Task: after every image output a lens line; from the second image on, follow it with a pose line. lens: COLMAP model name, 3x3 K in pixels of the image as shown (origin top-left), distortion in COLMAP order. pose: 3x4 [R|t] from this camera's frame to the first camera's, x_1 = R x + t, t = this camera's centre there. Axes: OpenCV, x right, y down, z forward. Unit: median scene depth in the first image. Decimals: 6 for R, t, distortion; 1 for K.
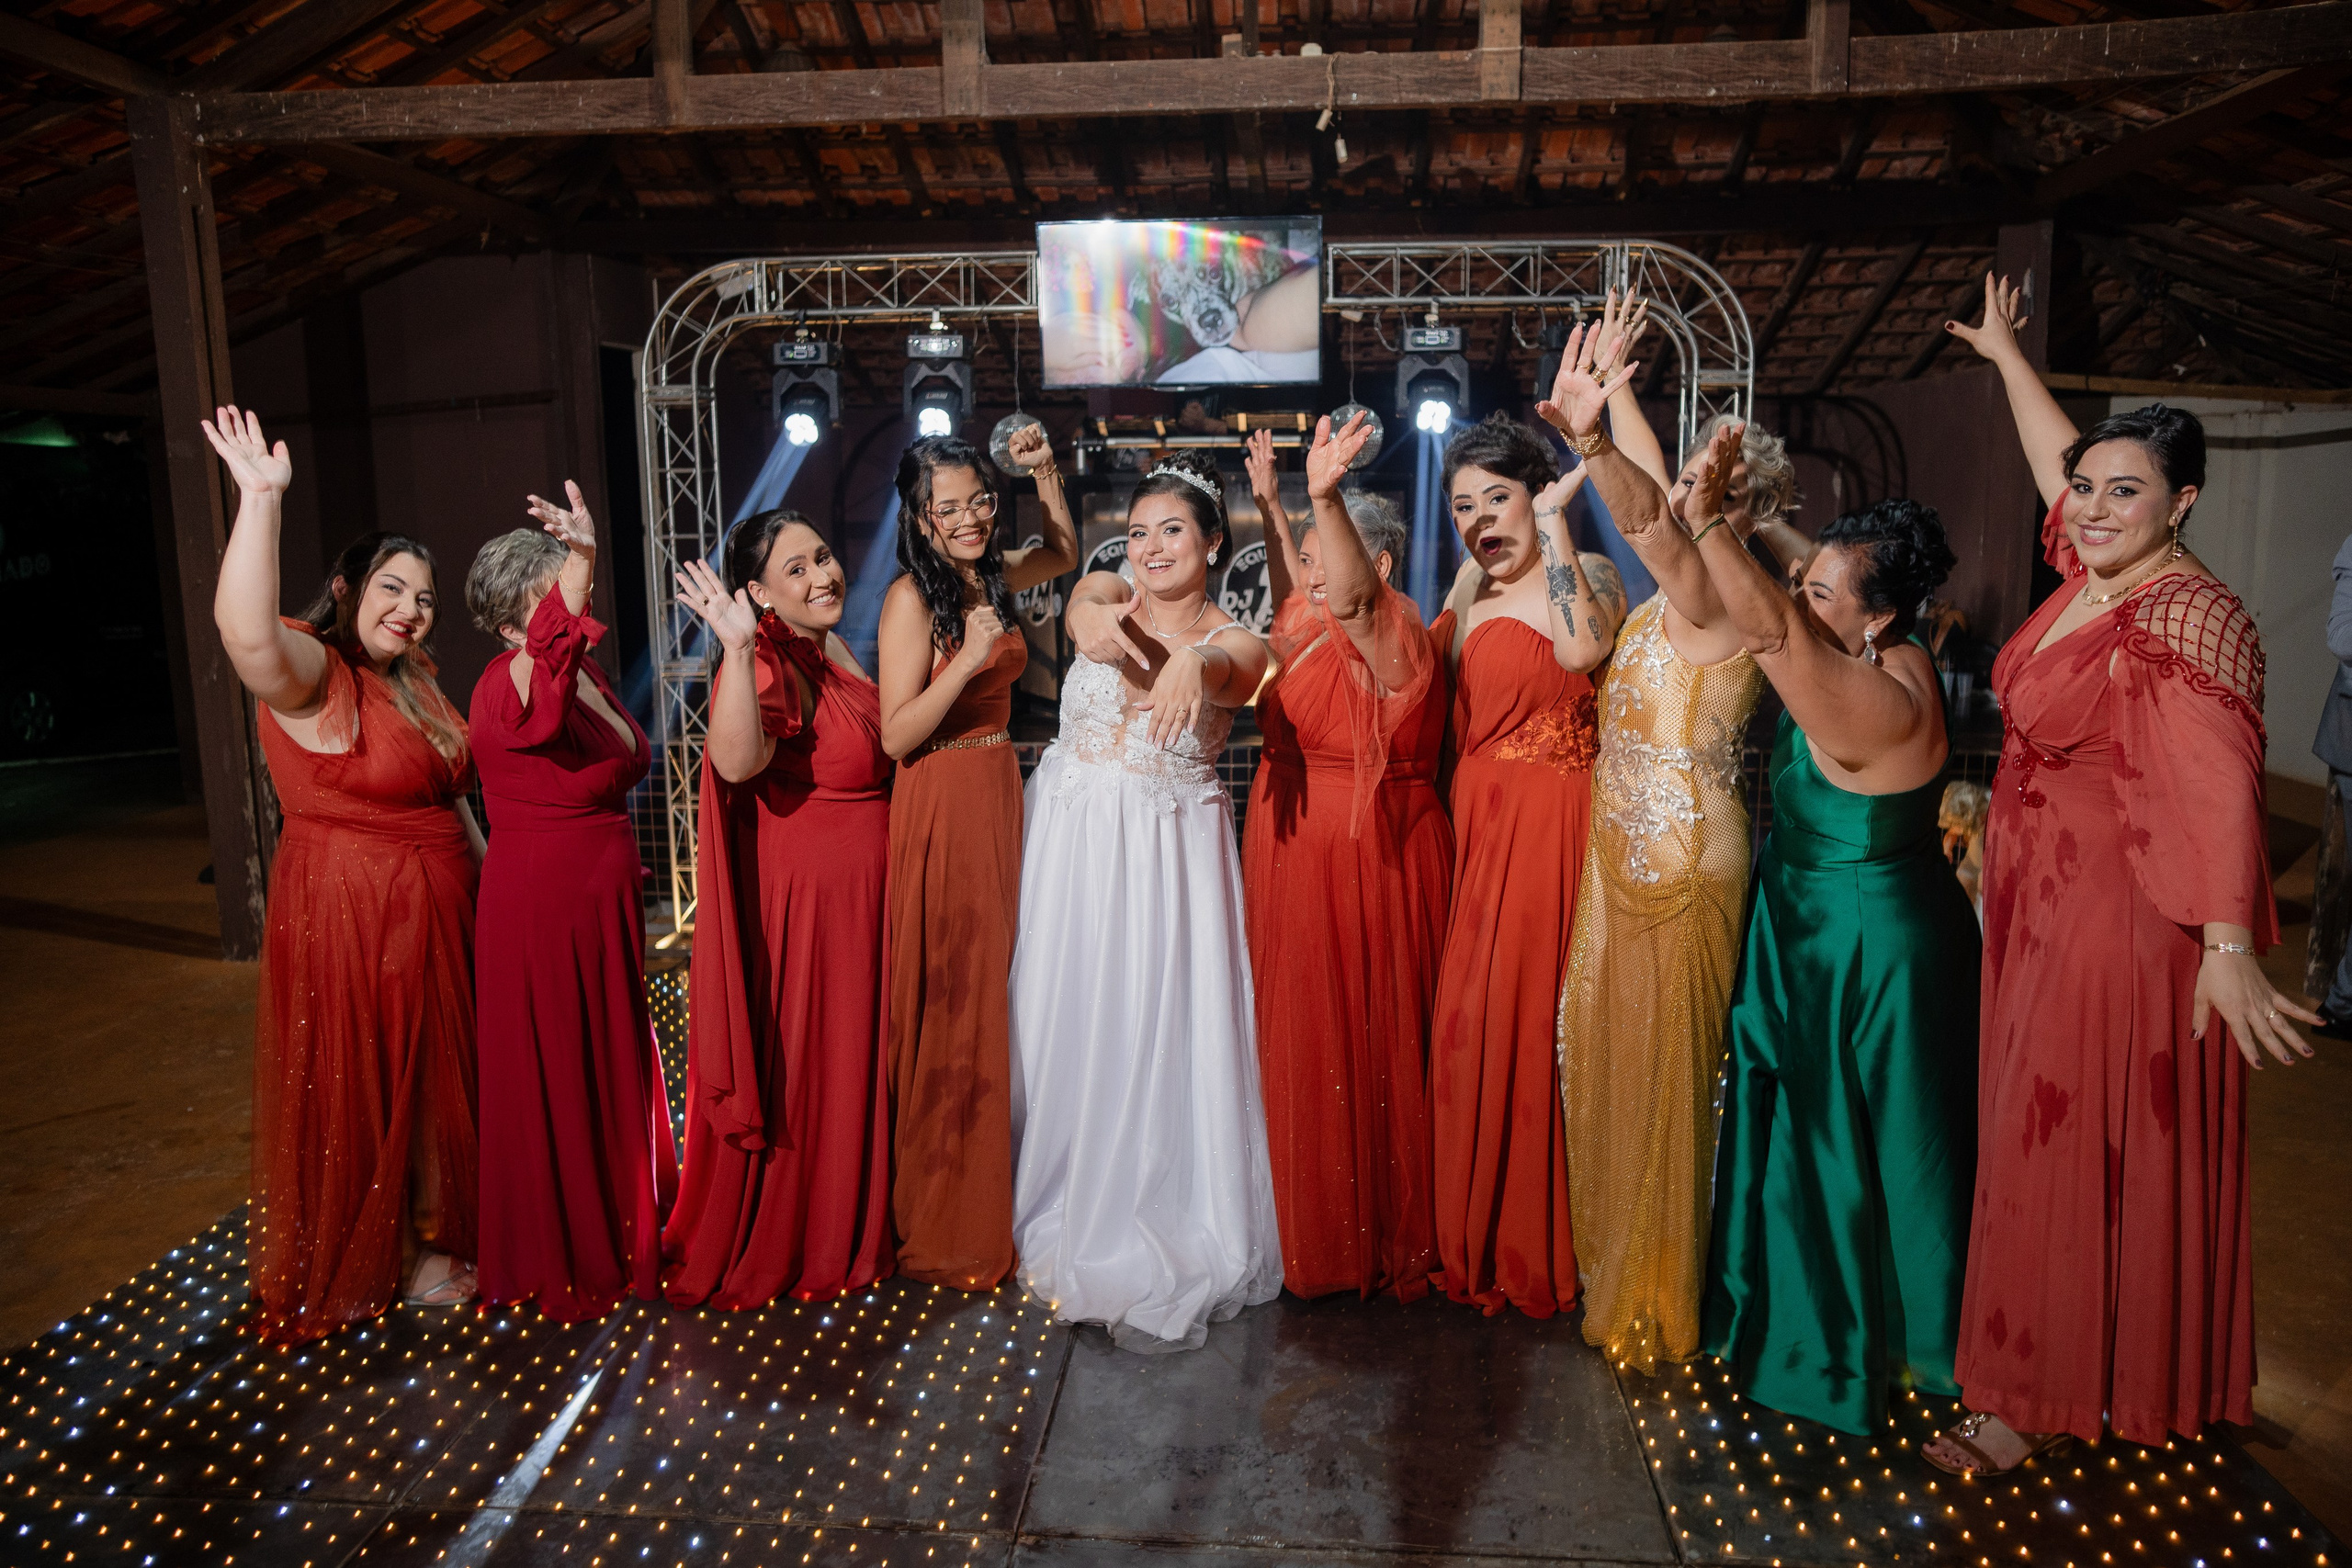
lens RADIAL K [[1632.9, 0, 1170.2], [0, 1632.9, 786.0], [0, 0, 1]] dist [-0.104440, 0.113129]
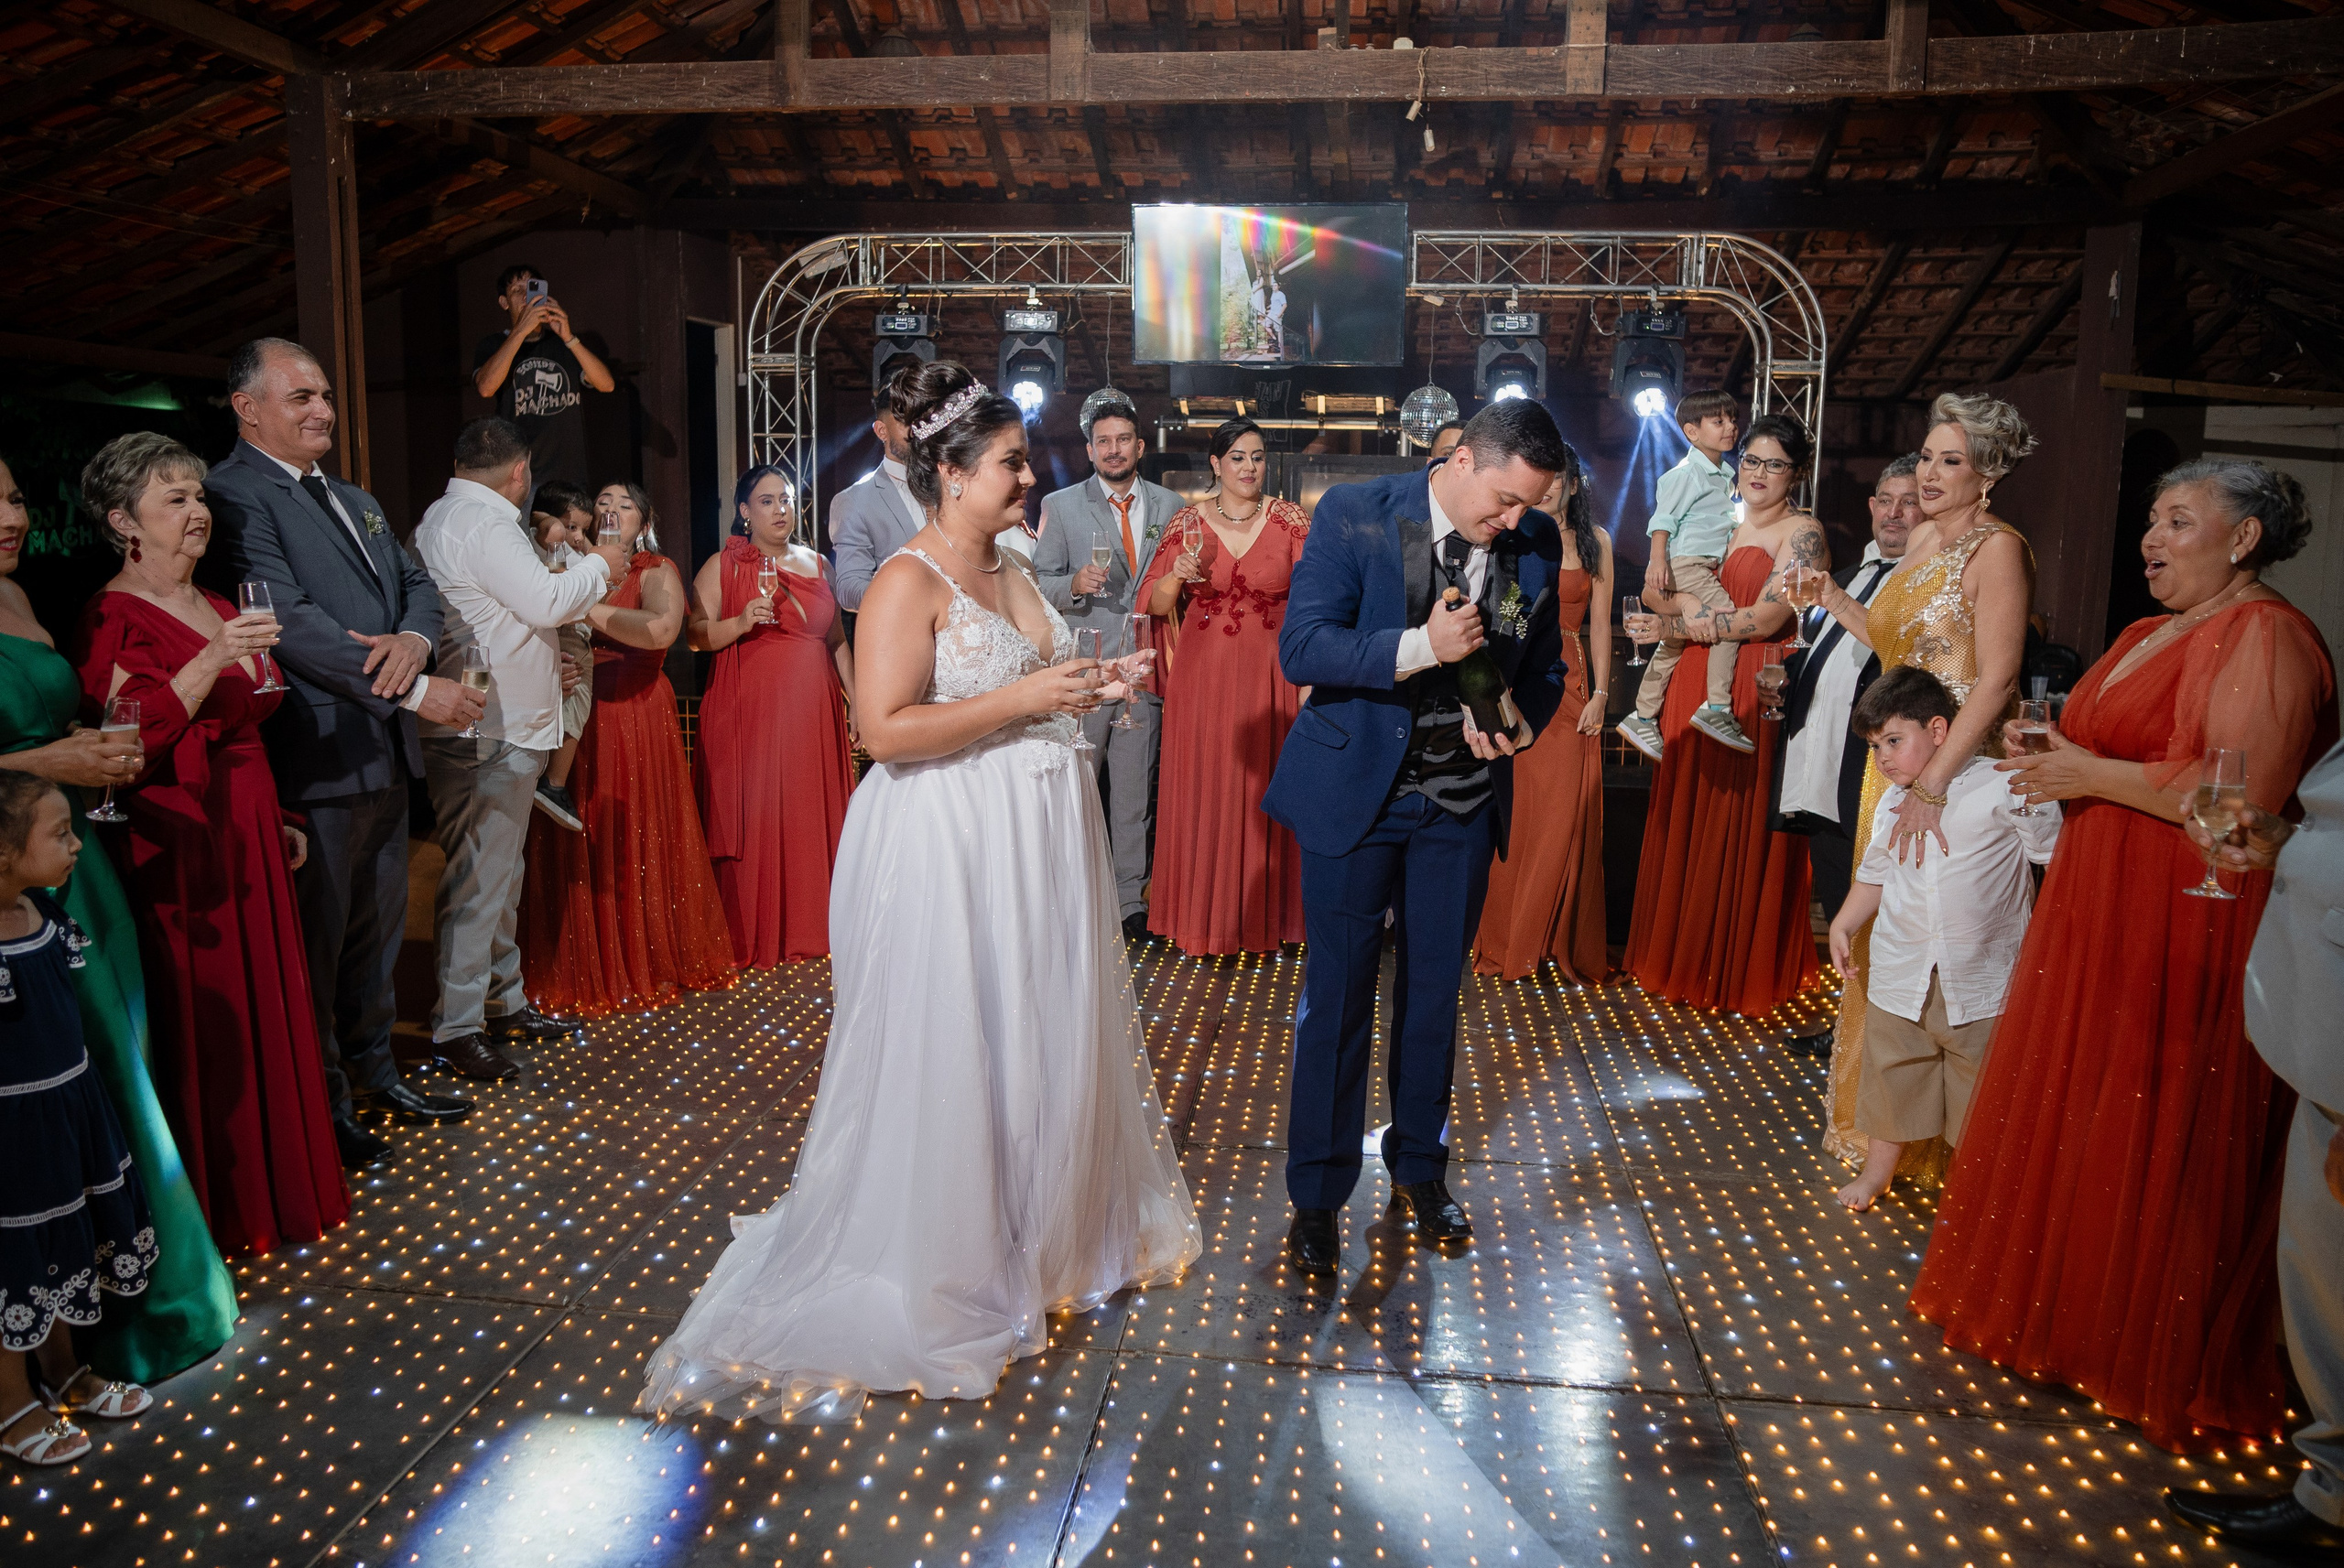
lens RADIAL K [[1709.1, 0, 1144.0], [0, 1709.1, 785.9], [0, 0, 1]] dist [-0.102788, 0.110944]
pose [[0.998643, 0.030748, -0.042040, -0.017227], [-0.031212, 0.999458, -0.010425, 0.035230], [0.041697, 0.011723, 0.999062, -0.081053]]
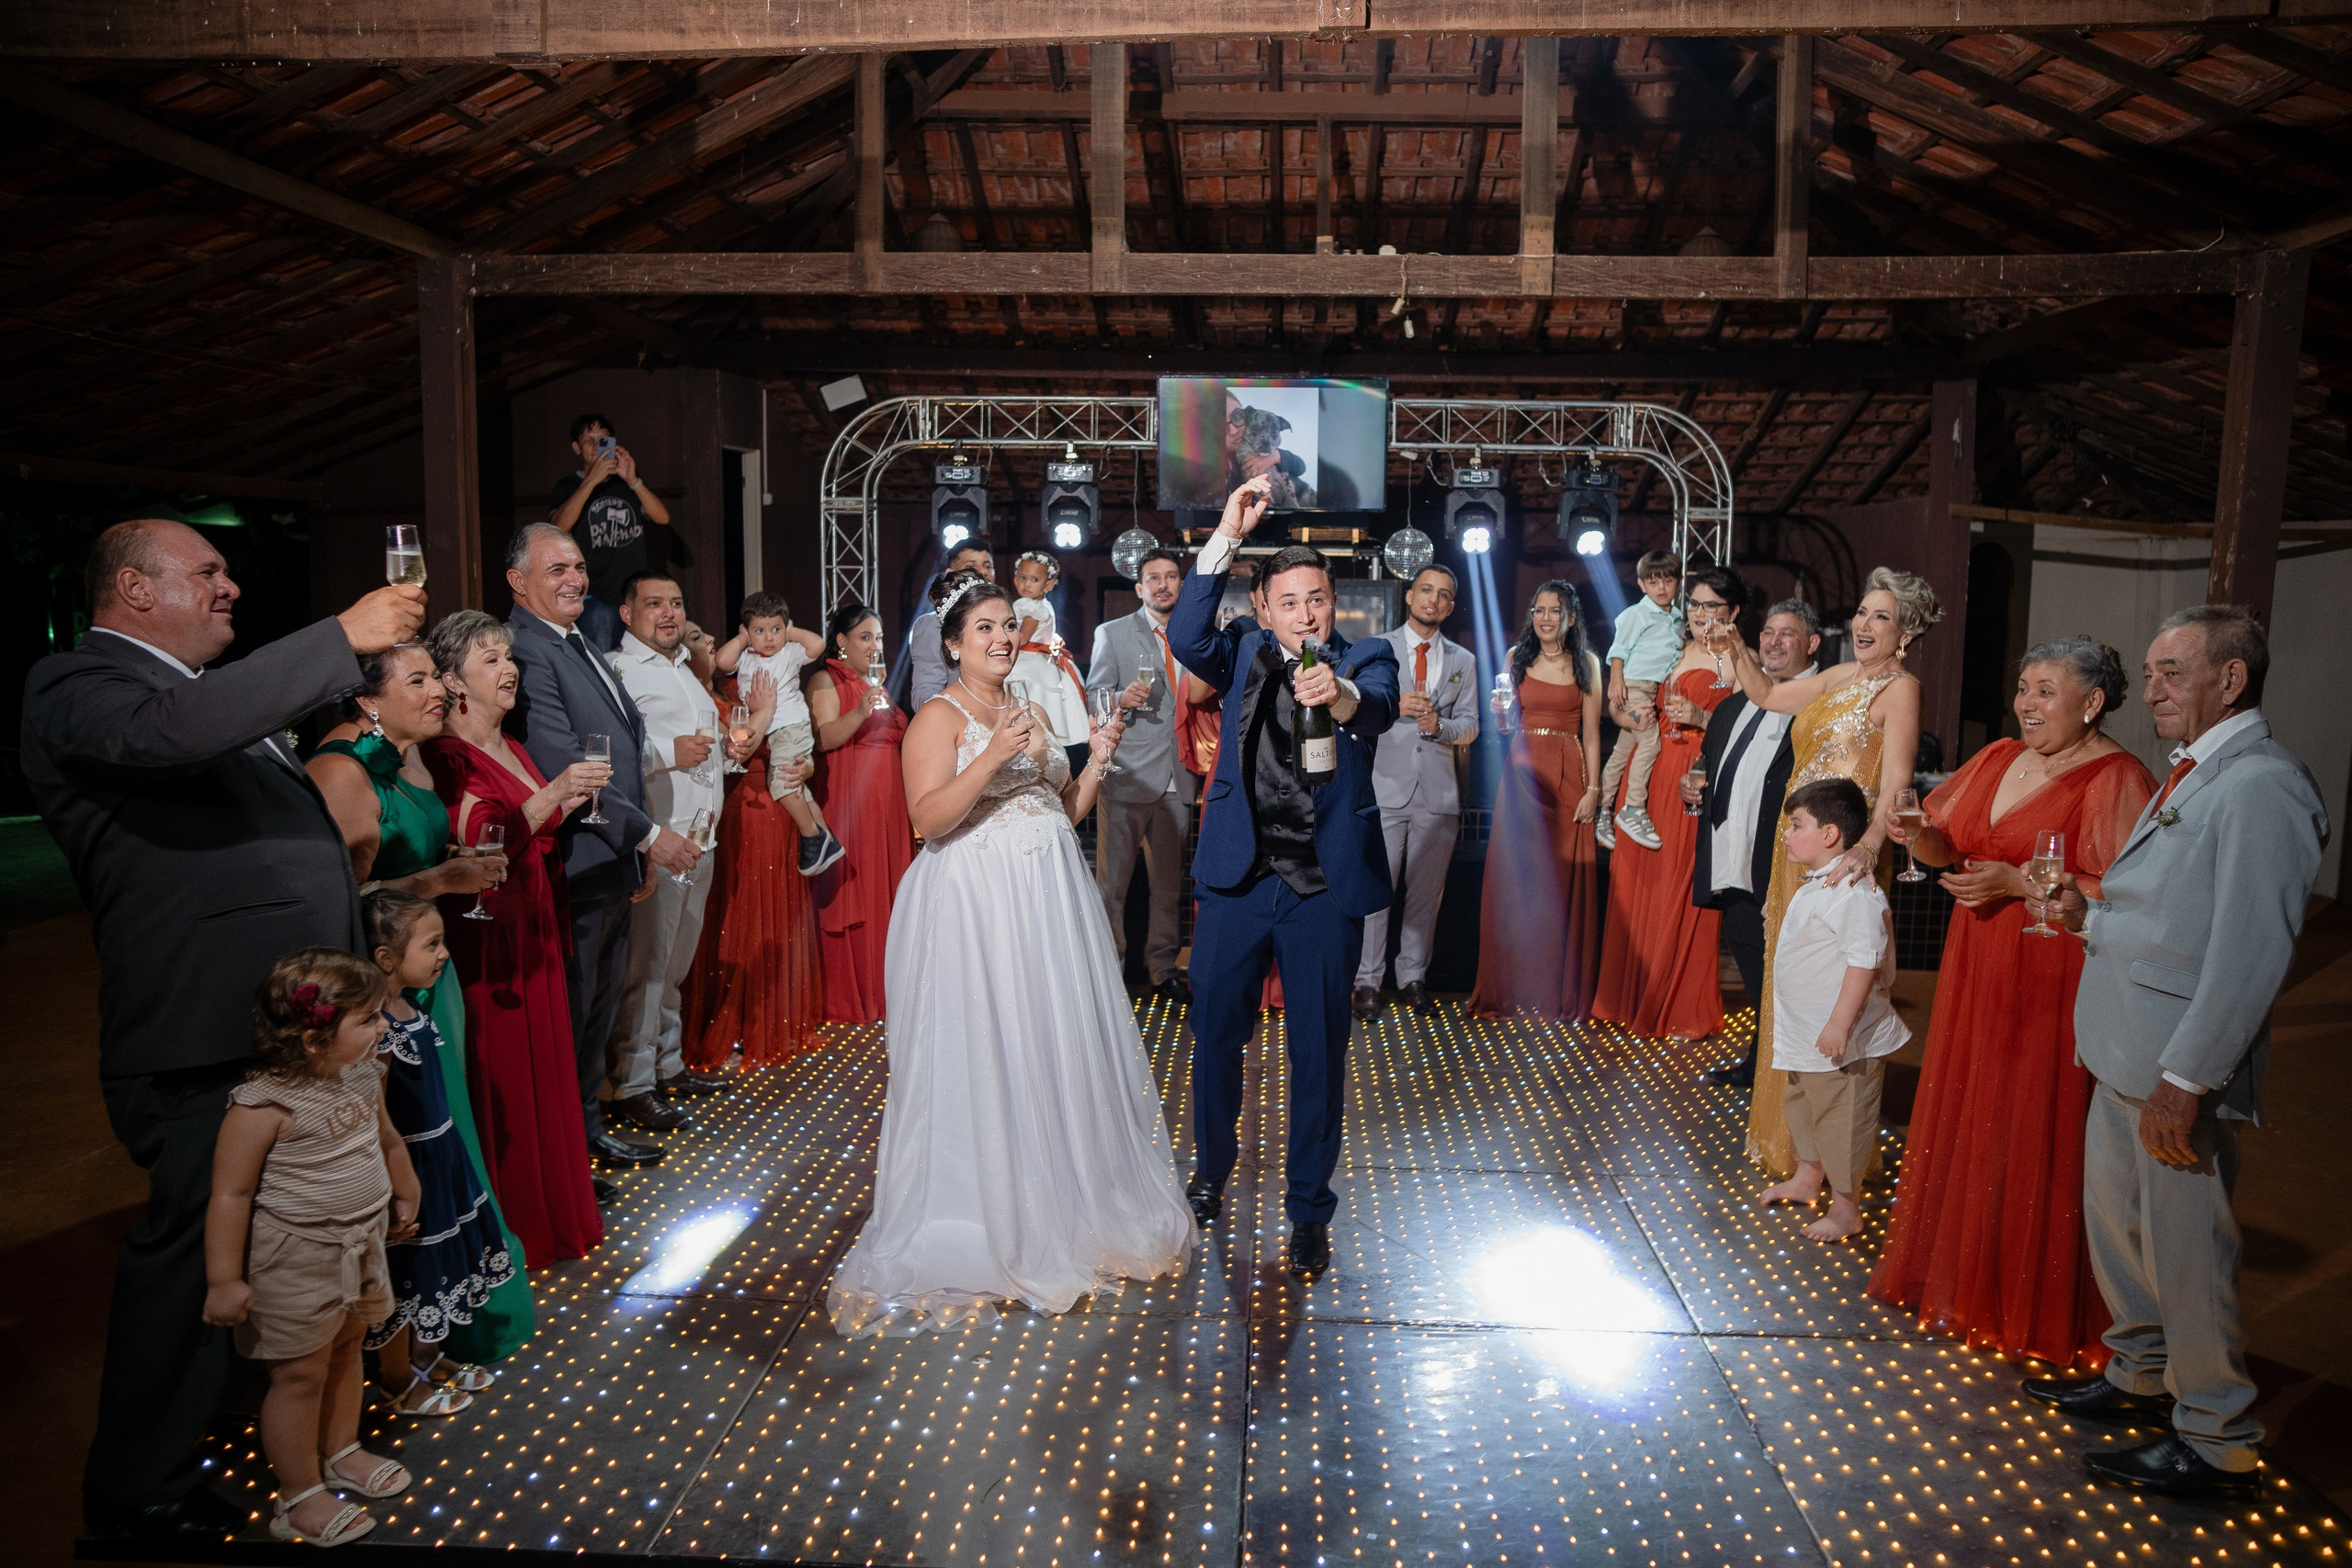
lens RADIAL K [[1641.5, 0, 1185.7], [0, 1641.5, 786.4], [0, 0, 1]] dist [-0.105423, 0.114391]
pose [[0.999353, 0.018116, 0.031064, -0.090030], [-0.016543, 0.998603, -0.050183, 0.024381], [-0.031930, 0.049637, 0.998257, -0.215911]]
